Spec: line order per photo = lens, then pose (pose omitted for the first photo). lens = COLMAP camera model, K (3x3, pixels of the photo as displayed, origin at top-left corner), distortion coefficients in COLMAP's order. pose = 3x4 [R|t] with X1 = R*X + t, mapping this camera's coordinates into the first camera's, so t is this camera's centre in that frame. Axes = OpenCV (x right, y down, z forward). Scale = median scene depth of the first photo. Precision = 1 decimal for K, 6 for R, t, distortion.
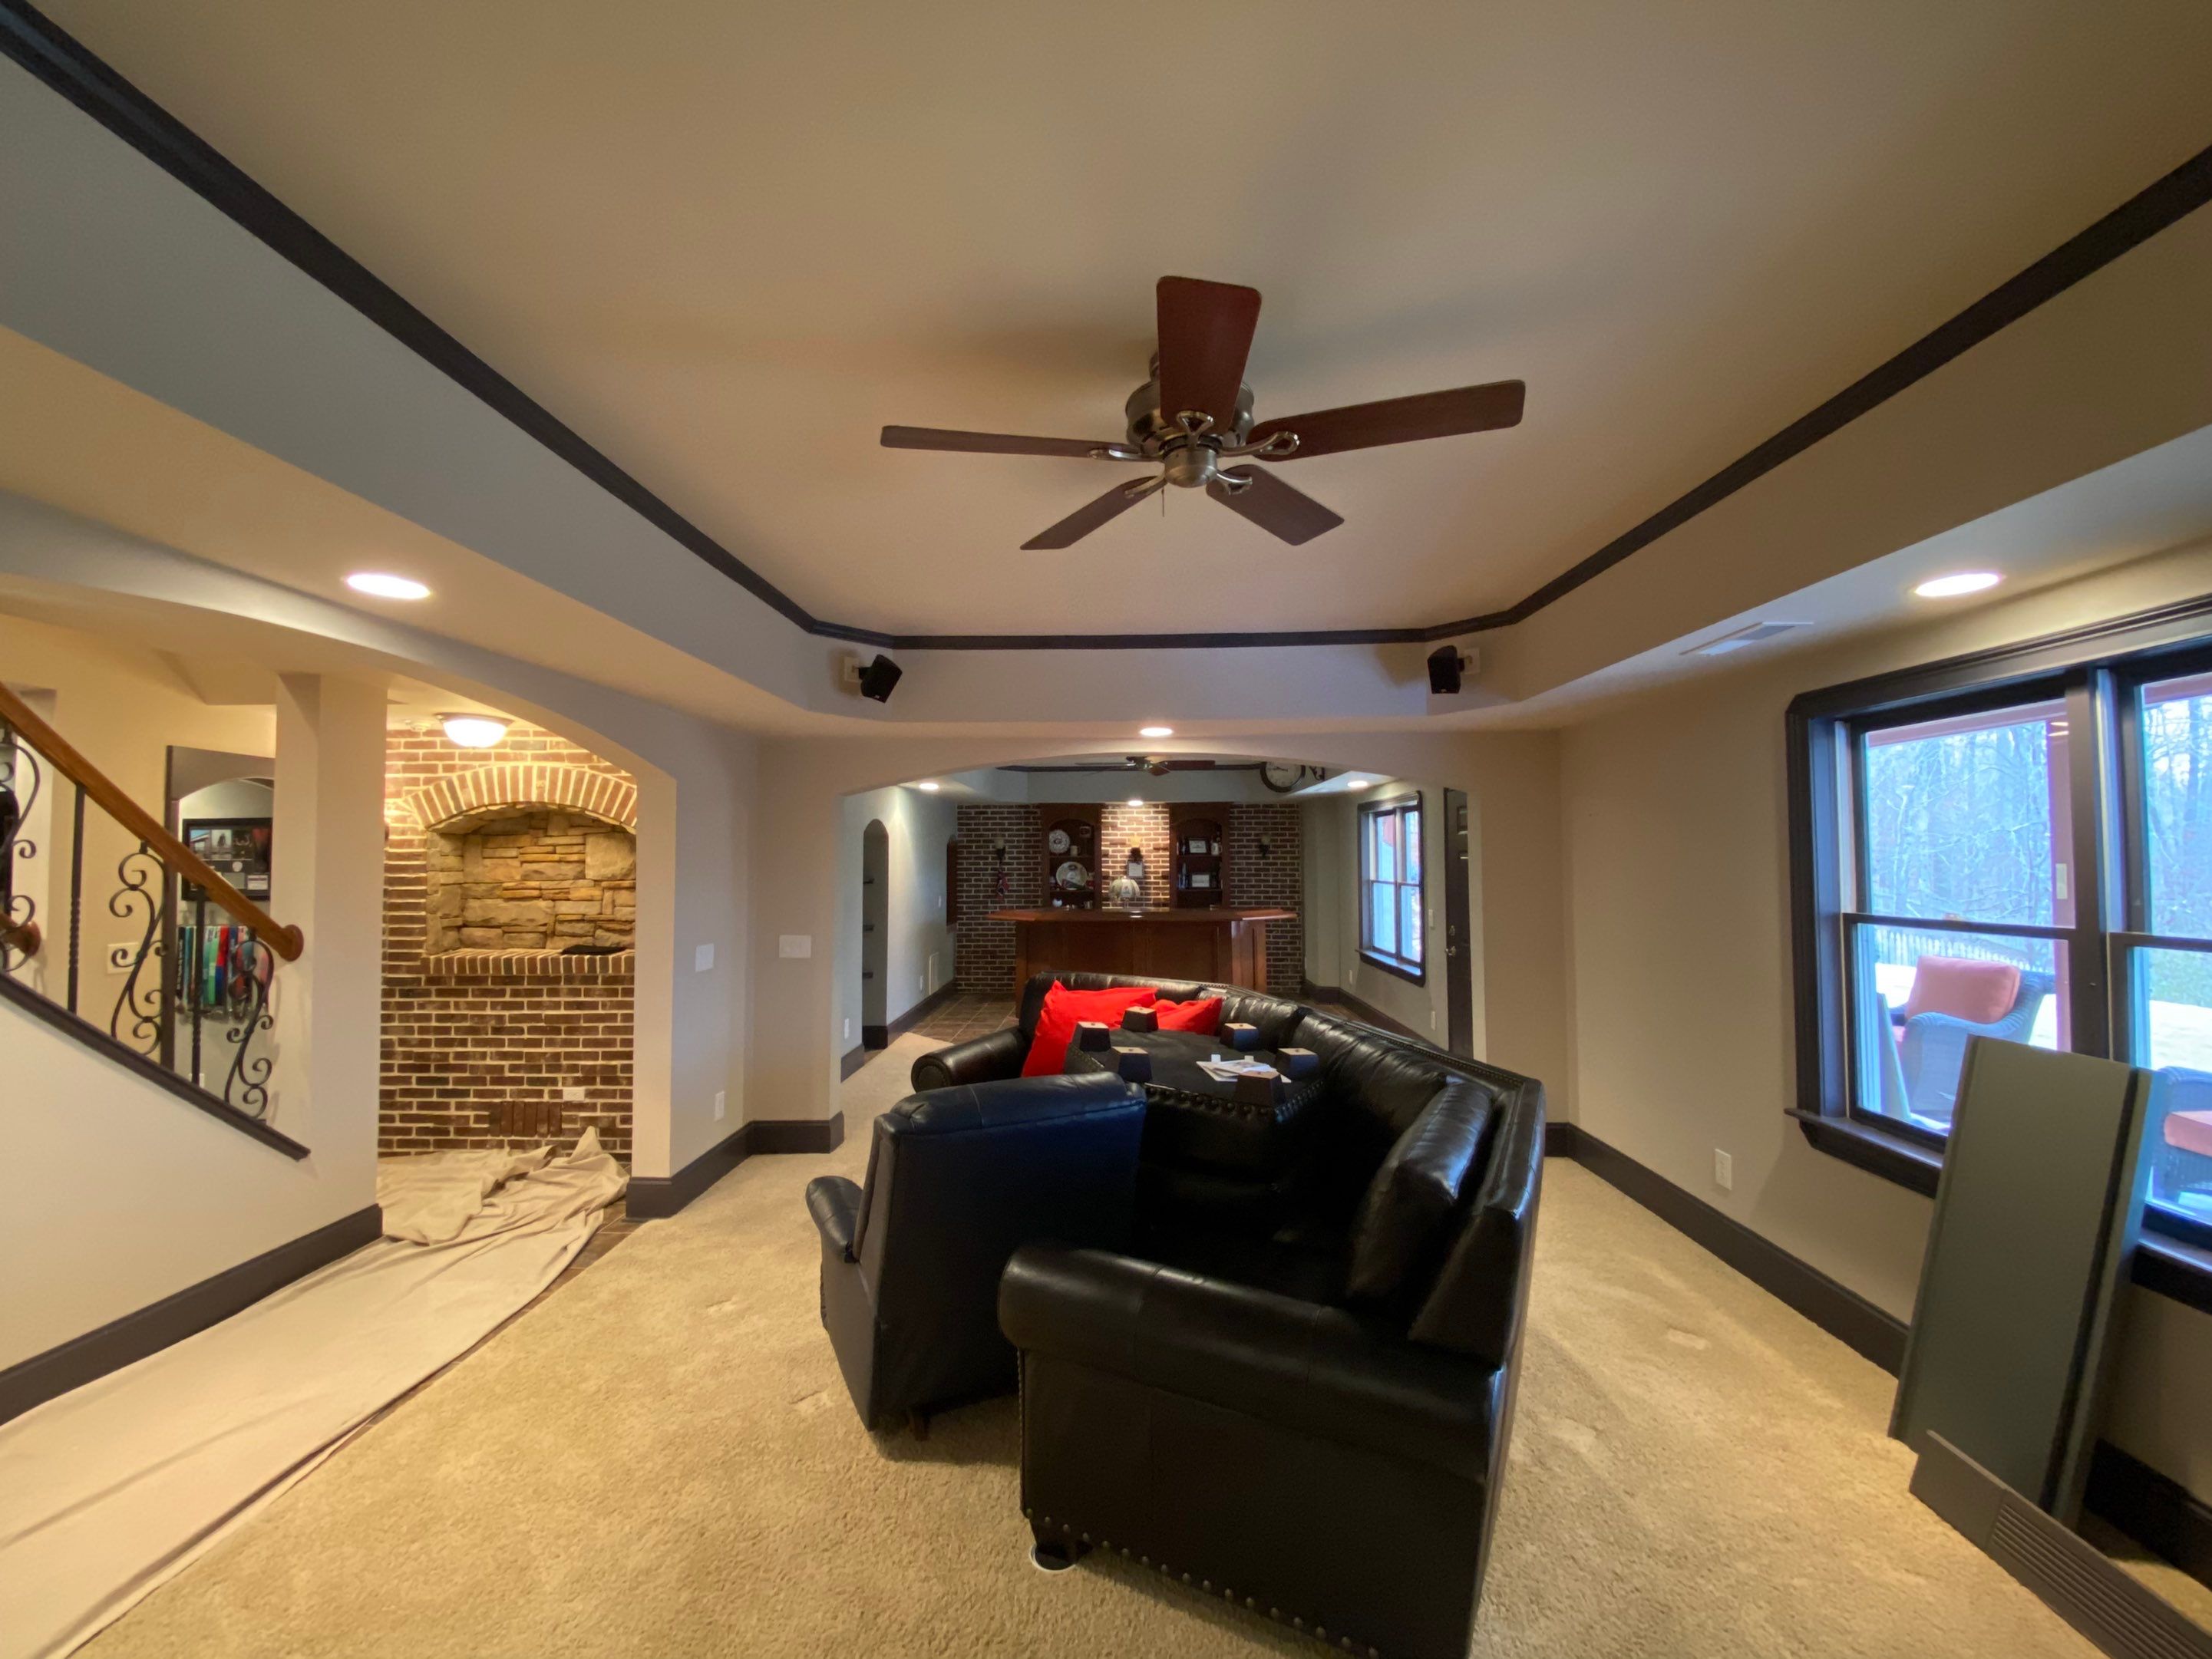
lens RADIAL K [[907.8, 0, 1106.4], [0, 907.8, 820.2], [0, 0, 1]] dist [-0.009782, -0.008878]
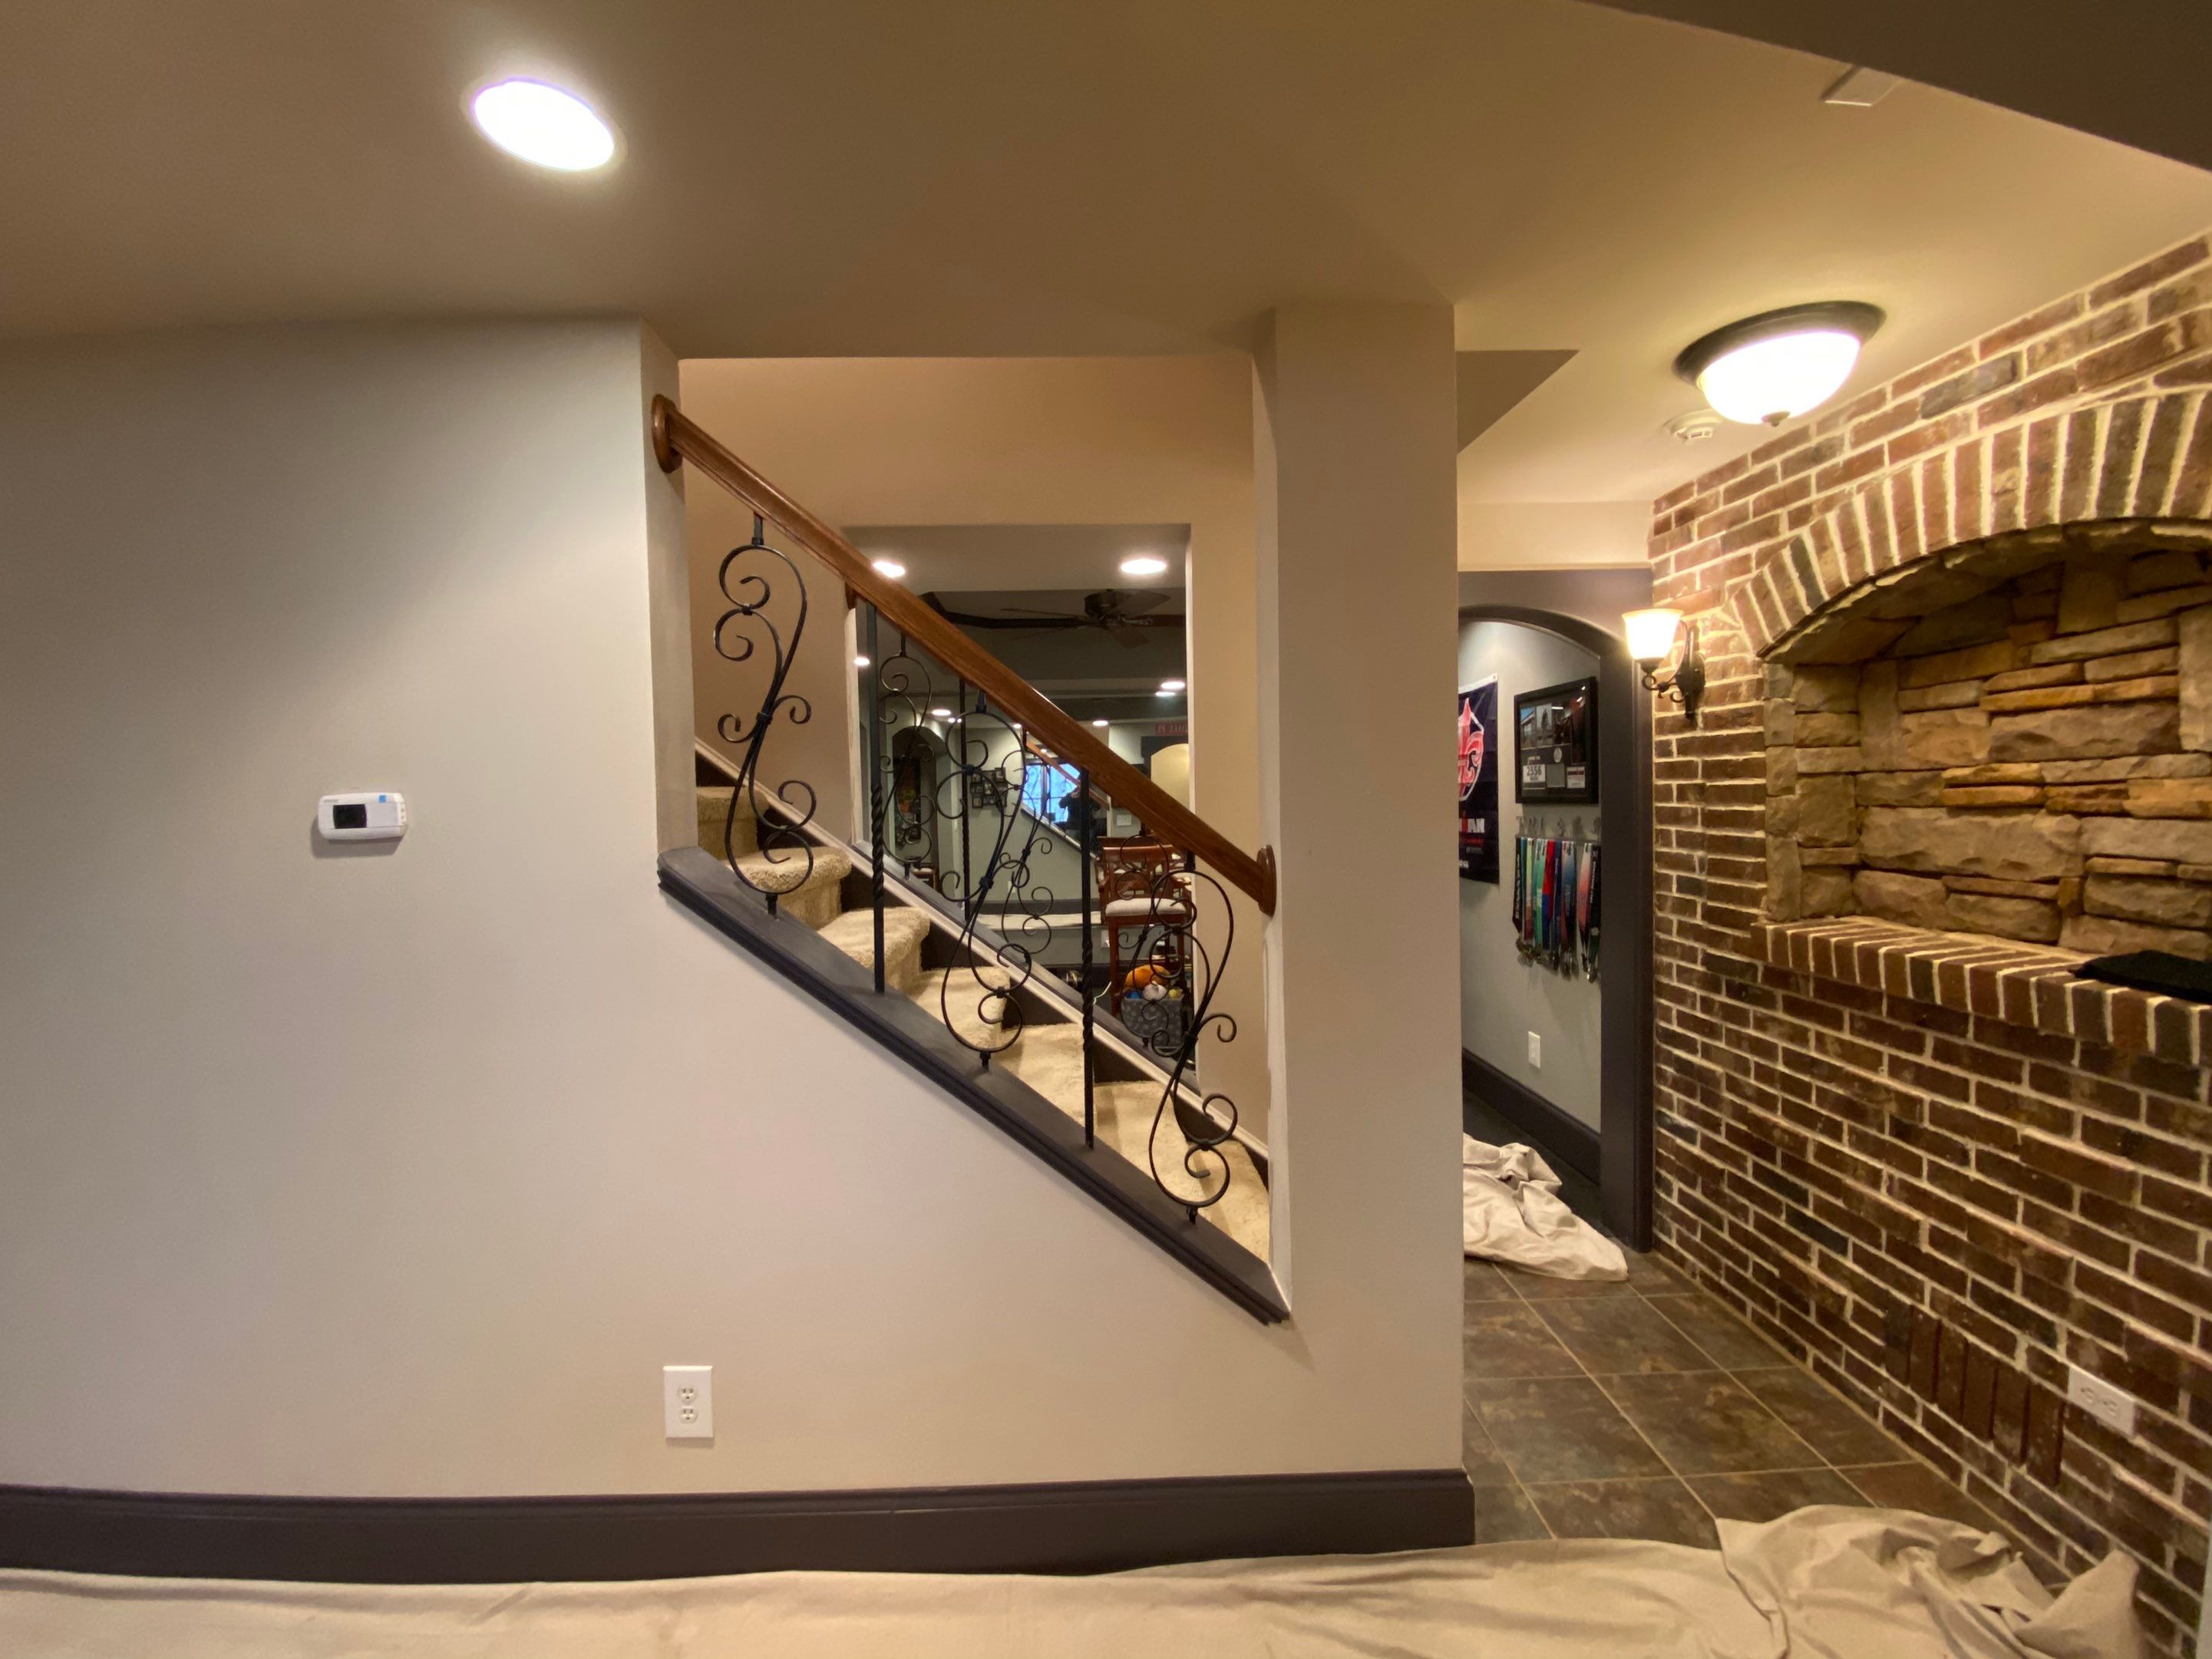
lens RADIAL K [[907.8, 0, 1082.3], [0, 907.8, 825.2], [0, 0, 1]] dist [-0.009782, -0.008878]
pose [[0.026330, 0.038825, -0.998899, -0.288793], [0.067121, 0.996922, 0.040517, 0.054855], [0.997397, -0.068114, 0.023643, 0.629046]]
